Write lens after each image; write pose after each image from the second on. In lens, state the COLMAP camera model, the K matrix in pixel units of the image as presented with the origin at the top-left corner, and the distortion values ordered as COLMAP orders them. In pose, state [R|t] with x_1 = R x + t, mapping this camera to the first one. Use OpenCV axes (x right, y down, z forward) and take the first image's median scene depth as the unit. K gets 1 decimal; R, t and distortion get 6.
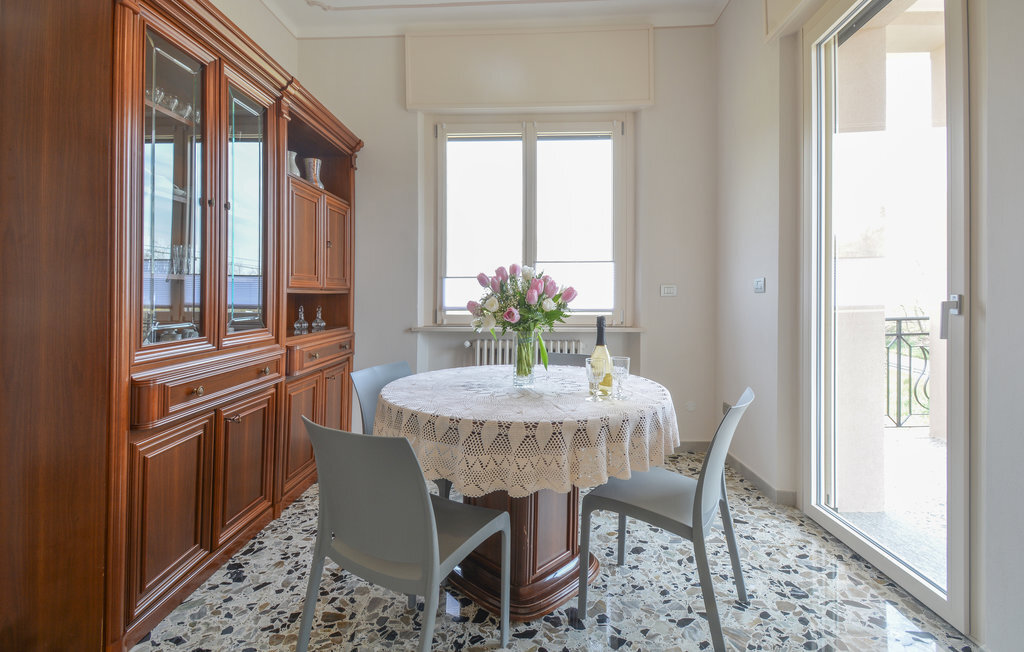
lens RADIAL K [[481.8, 0, 506.0], [0, 481.8, 287.0], [0, 0, 1]] dist [0.001289, -0.011705]
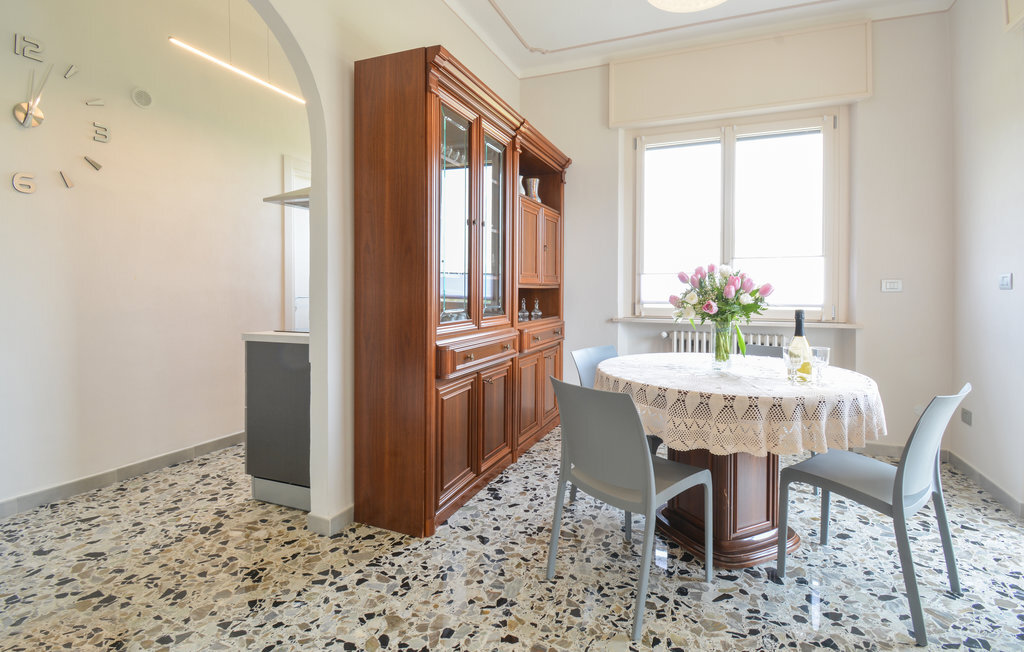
lens RADIAL K [[509.8, 0, 512.2], [0, 509.8, 276.8], [0, 0, 1]] dist [0.081724, -0.060227]
pose [[0.941282, -0.003749, -0.337600, -0.017431], [0.000537, 0.999954, -0.009606, -0.004122], [0.337621, 0.008860, 0.941241, -0.338178]]
